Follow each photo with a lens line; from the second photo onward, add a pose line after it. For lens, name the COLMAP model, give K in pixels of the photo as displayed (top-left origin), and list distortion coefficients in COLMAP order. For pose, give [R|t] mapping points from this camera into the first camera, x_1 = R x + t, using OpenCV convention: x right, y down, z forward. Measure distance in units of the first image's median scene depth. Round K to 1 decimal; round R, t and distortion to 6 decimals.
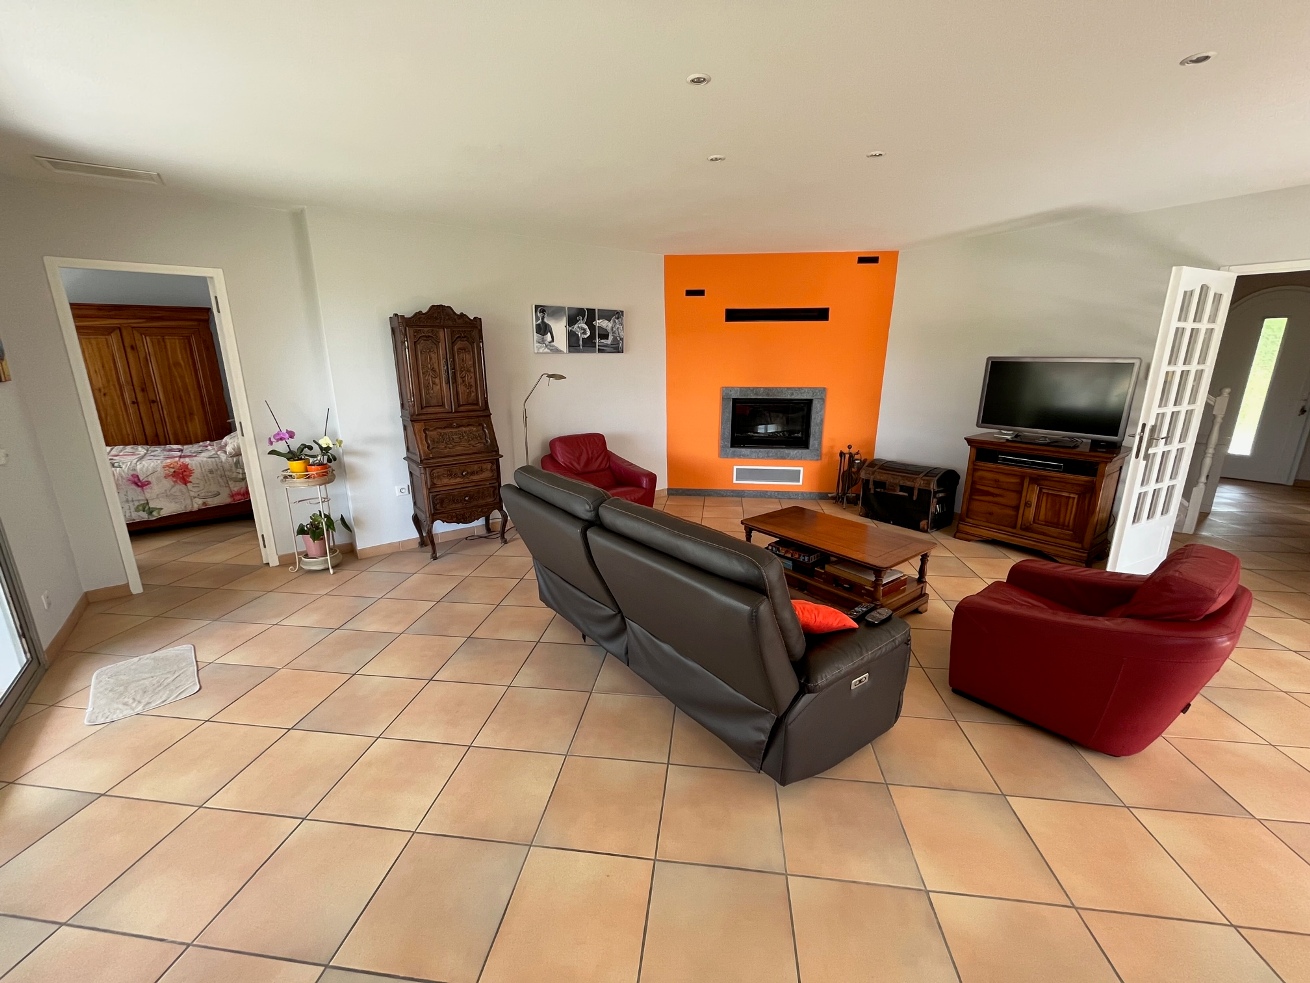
lens RADIAL K [[527.8, 0, 654.4], [0, 527.8, 492.0], [0, 0, 1]] dist [-0.000516, -0.001234]
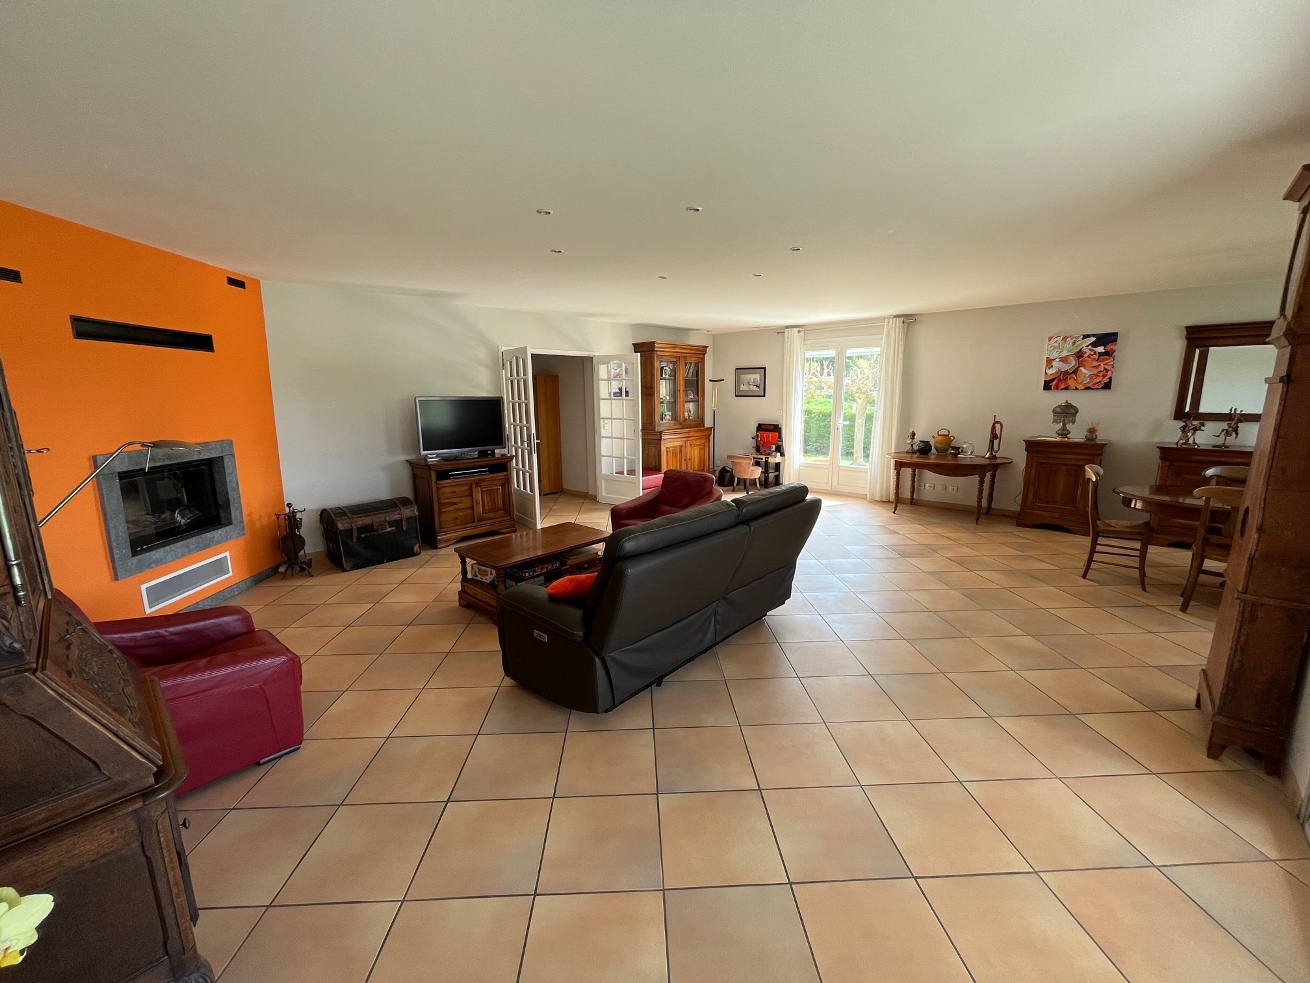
lens RADIAL K [[527.8, 0, 654.4], [0, 527.8, 491.6], [0, 0, 1]] dist [-0.000516, -0.001234]
pose [[-0.168082, -0.179056, 0.969375, -0.581045], [0.252425, 0.942760, 0.217909, -0.155030], [-0.952906, 0.281321, -0.113263, 0.589705]]
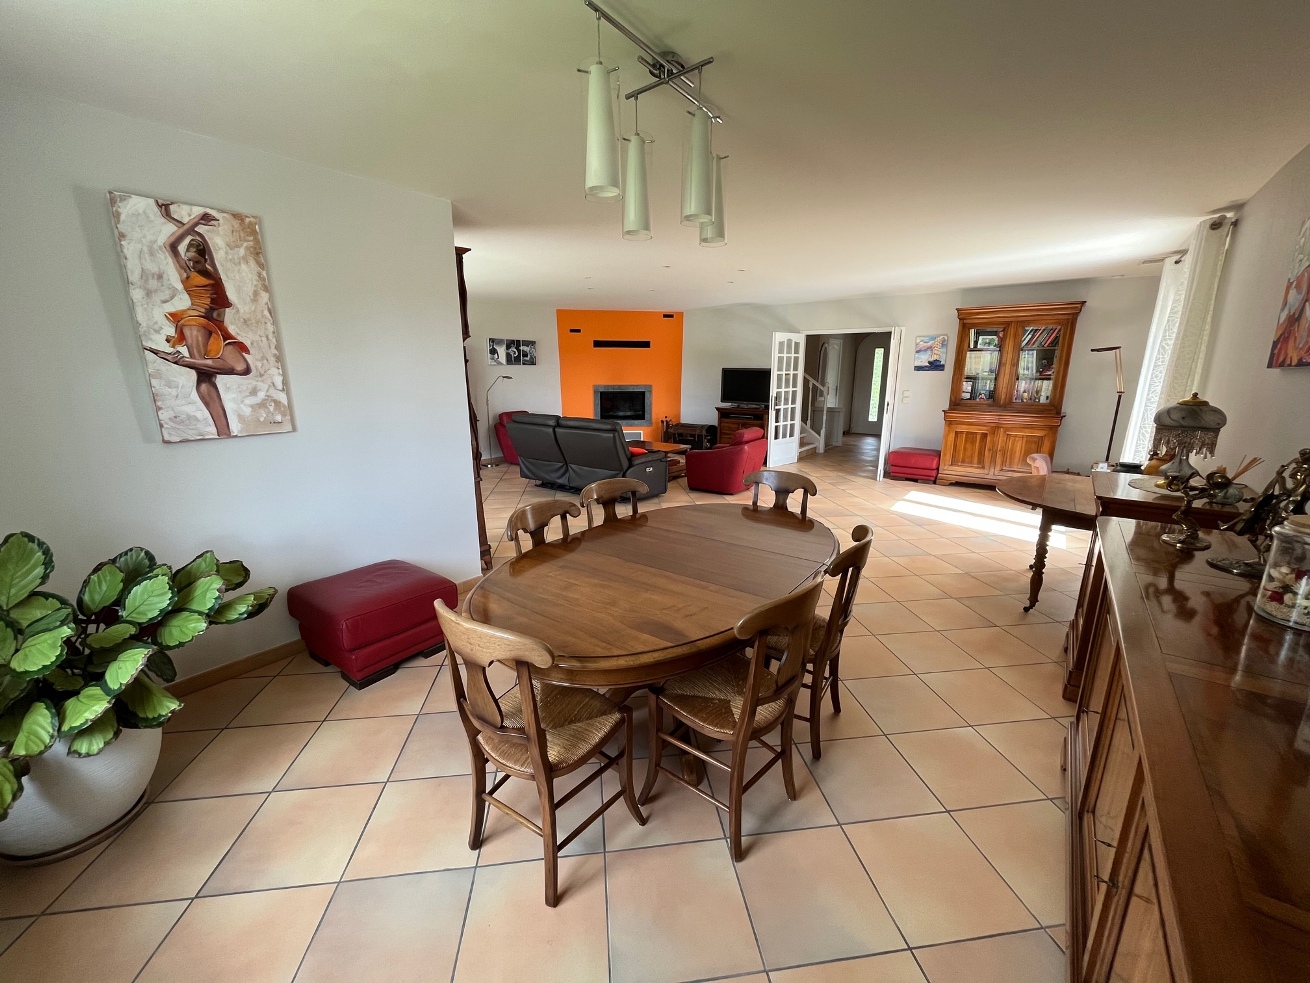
lens RADIAL K [[527.8, 0, 657.9], [0, 527.8, 493.9], [0, 0, 1]] dist [-0.000516, -0.001234]
pose [[0.965207, -0.056756, 0.255255, -0.147388], [0.060854, 0.998113, -0.008181, 0.208171], [-0.254309, 0.023430, 0.966839, -0.809312]]
